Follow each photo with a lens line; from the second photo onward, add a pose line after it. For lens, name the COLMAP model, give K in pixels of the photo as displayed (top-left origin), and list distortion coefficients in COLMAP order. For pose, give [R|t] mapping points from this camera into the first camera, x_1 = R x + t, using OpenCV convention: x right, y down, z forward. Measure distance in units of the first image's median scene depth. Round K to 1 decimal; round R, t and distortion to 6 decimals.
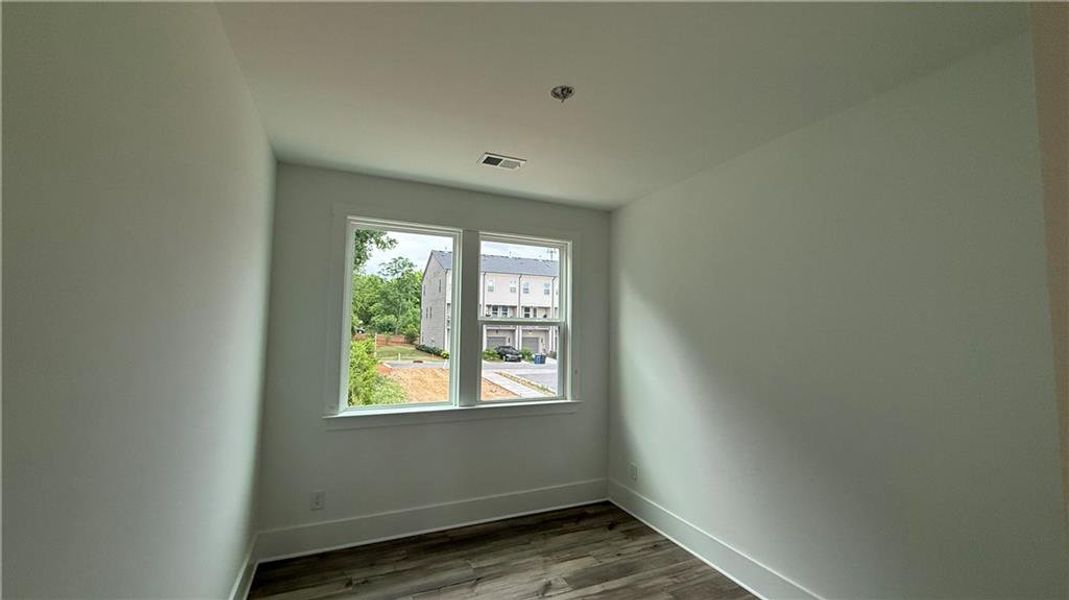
lens RADIAL K [[425.4, 0, 532.6], [0, 425.4, 299.5], [0, 0, 1]] dist [-0.001519, -0.000331]
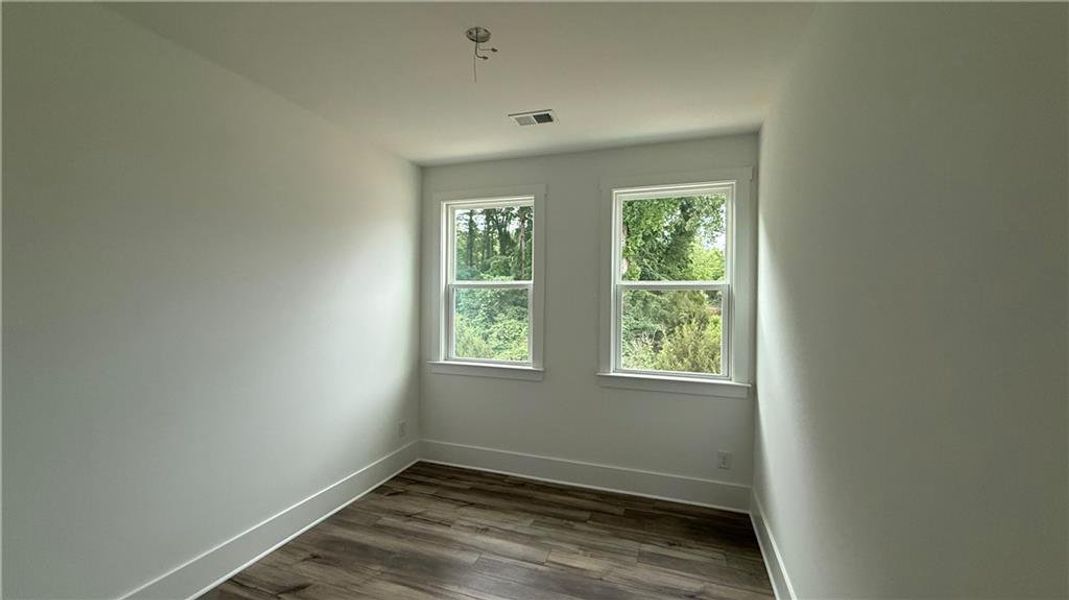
lens RADIAL K [[425.4, 0, 532.6], [0, 425.4, 299.5], [0, 0, 1]] dist [-0.001519, -0.000331]
pose [[0.726576, 0.002178, -0.687083, 0.557453], [0.049474, 0.997233, 0.055479, 0.026111], [0.685303, -0.074303, 0.724458, 0.254831]]
